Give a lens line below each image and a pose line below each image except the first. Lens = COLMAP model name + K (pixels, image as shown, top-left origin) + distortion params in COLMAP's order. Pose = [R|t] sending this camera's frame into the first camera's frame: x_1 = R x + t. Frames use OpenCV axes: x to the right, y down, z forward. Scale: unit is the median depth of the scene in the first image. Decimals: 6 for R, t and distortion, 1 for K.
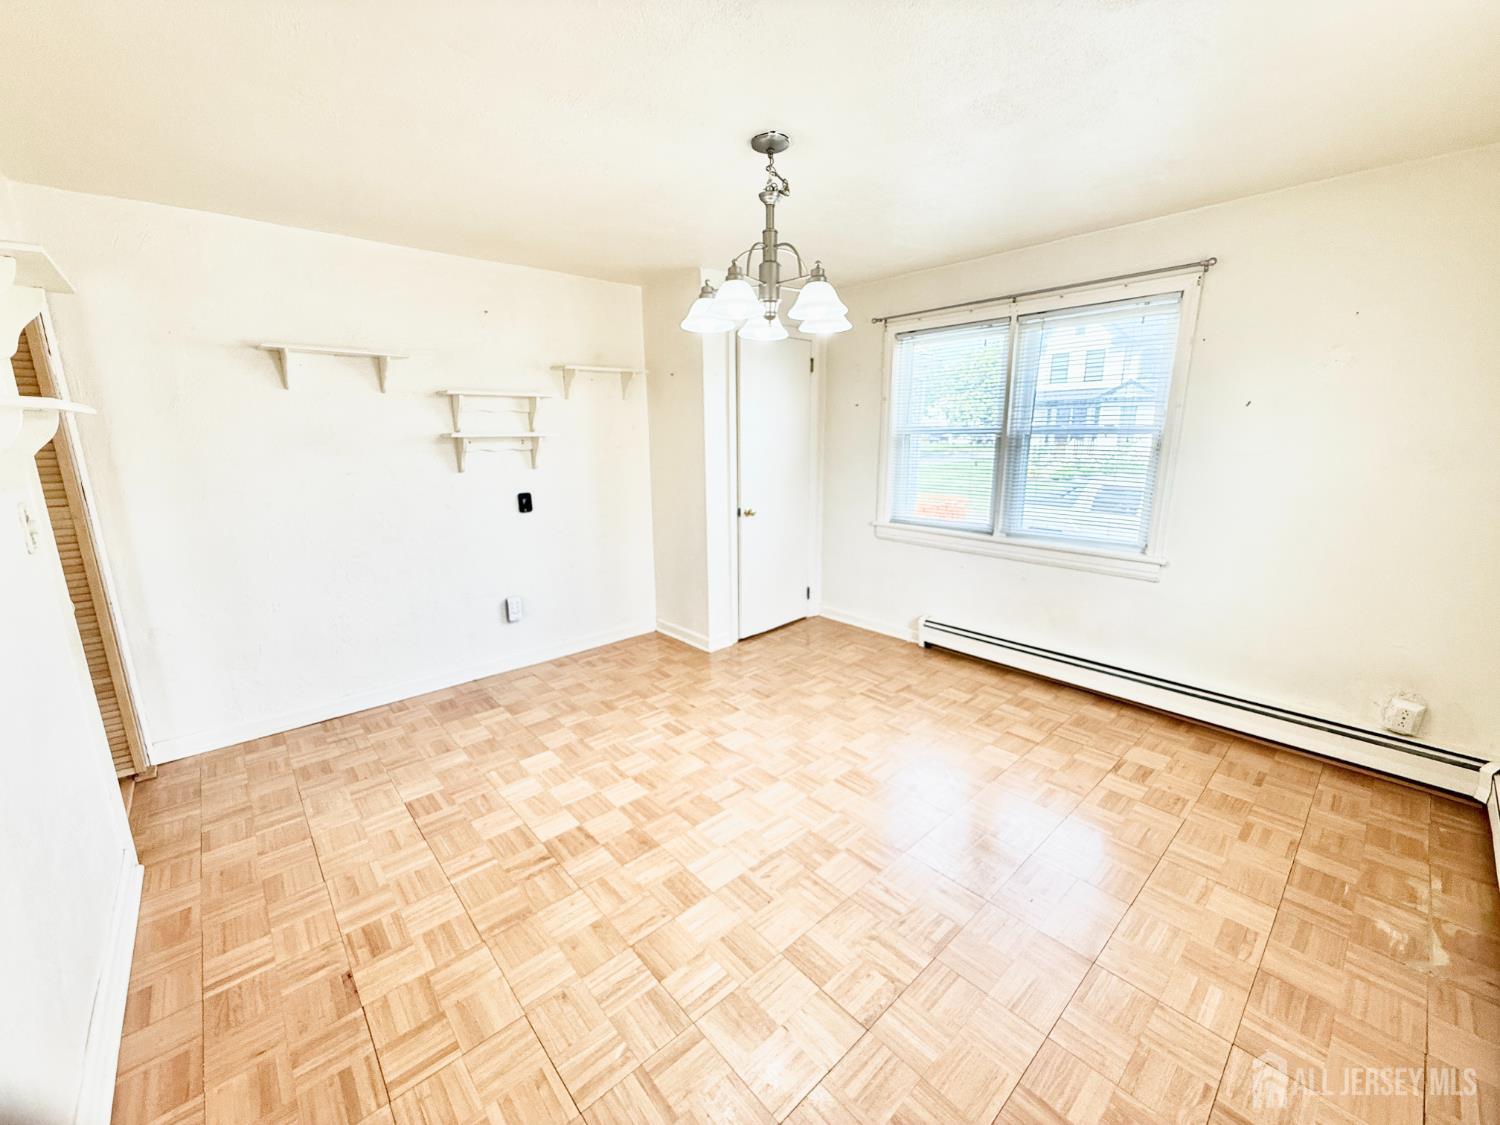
lens RADIAL K [[600.1, 0, 750.0], [0, 600.1, 562.5], [0, 0, 1]] dist [0.001615, 0.000214]
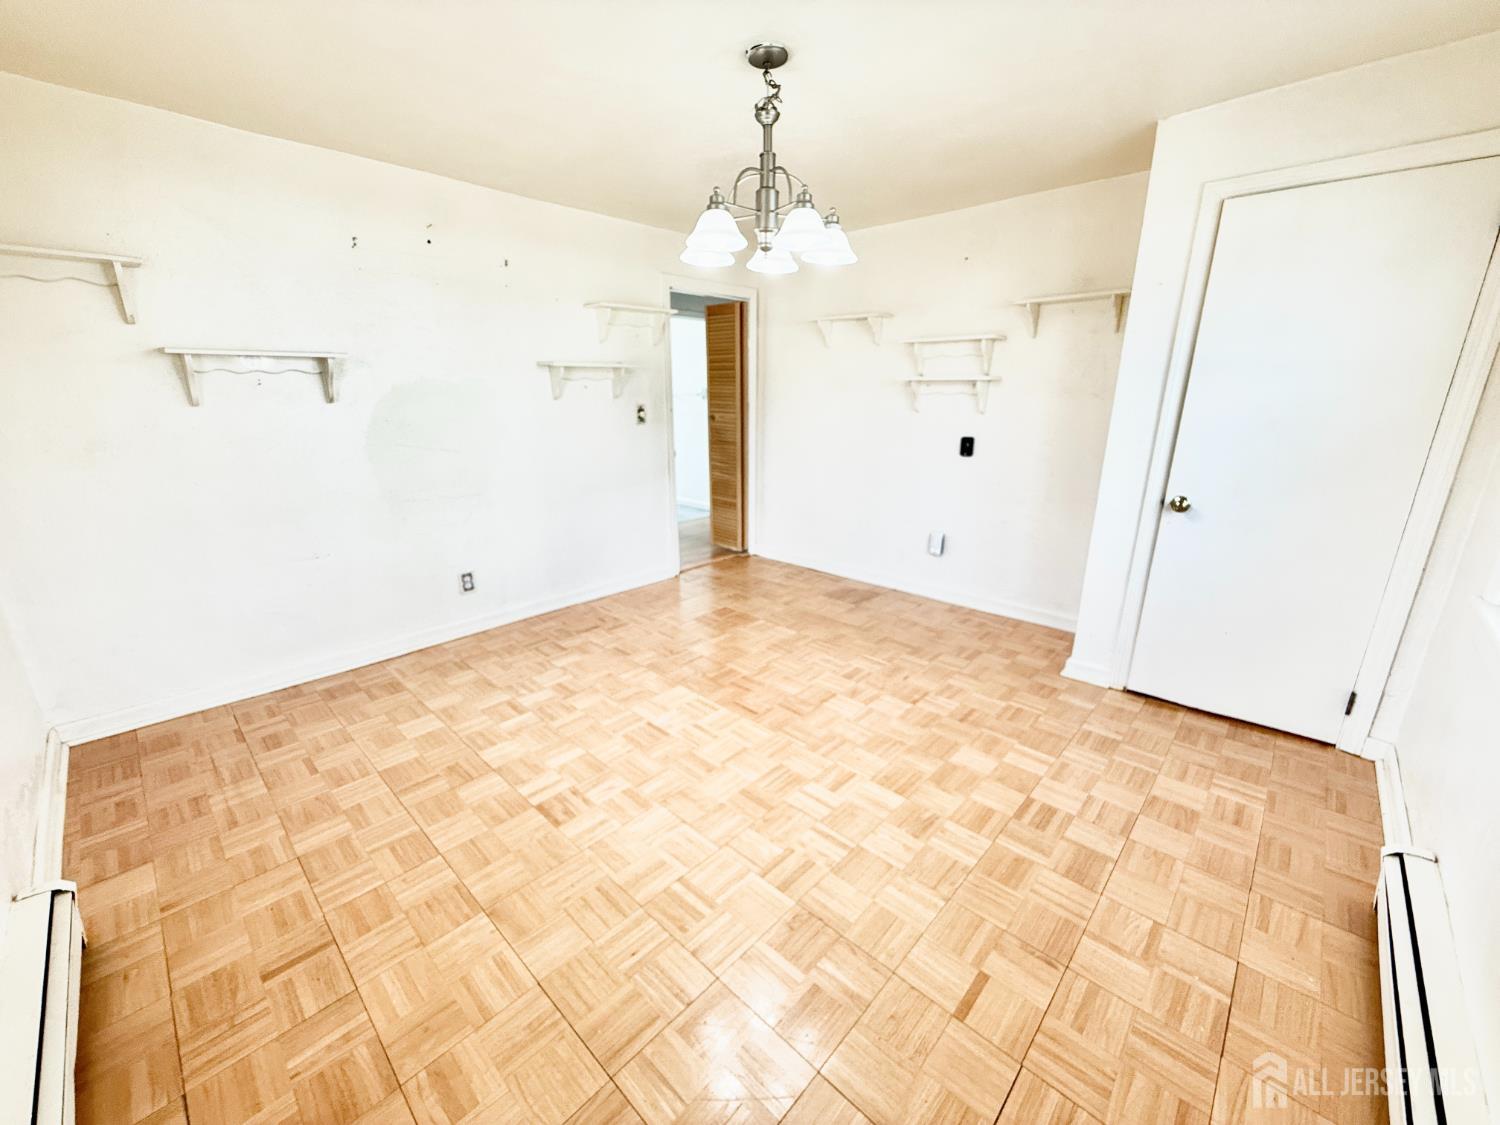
lens RADIAL K [[601.6, 0, 750.0], [0, 601.6, 562.5], [0, 0, 1]] dist [0.000266, -0.000091]
pose [[0.085760, 0.288695, -0.953572, 0.693923], [-0.215970, 0.939728, 0.265081, -0.117008], [0.972627, 0.183209, 0.142940, 0.588036]]
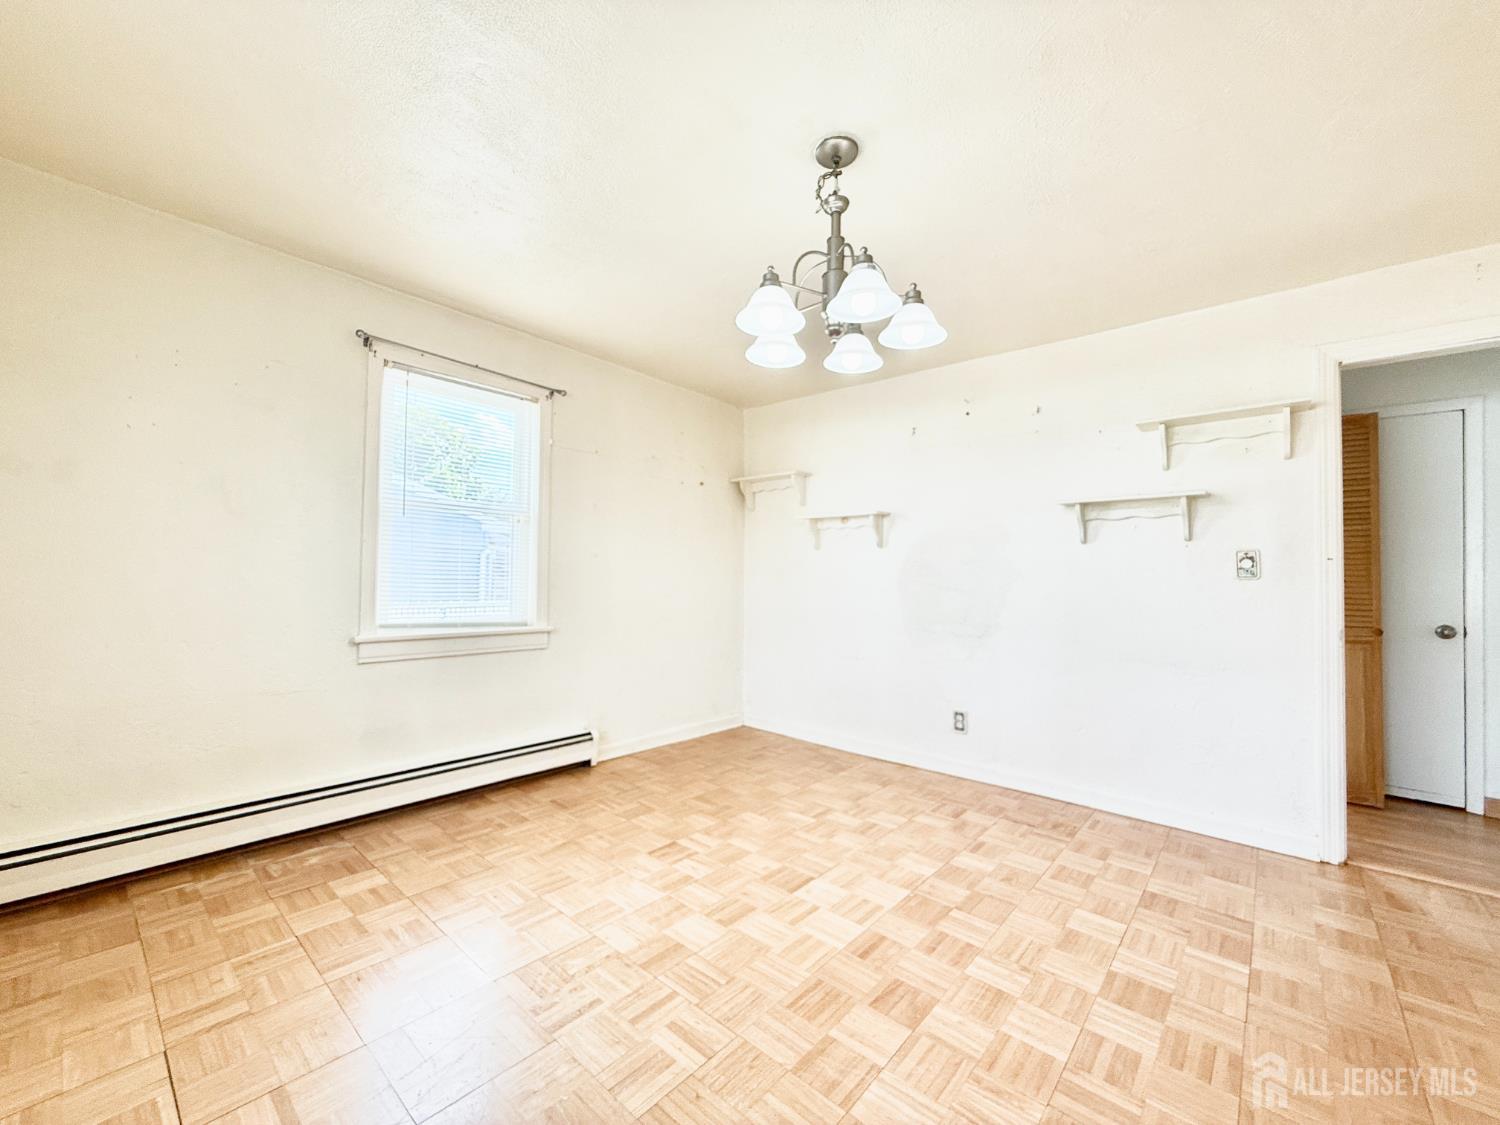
lens RADIAL K [[601.6, 0, 750.0], [0, 601.6, 562.5], [0, 0, 1]] dist [0.000266, -0.000091]
pose [[-0.991391, -0.017527, -0.129753, 0.161237], [-0.041928, 0.981312, 0.187801, -0.150353], [0.124036, 0.191625, -0.973599, 1.180811]]
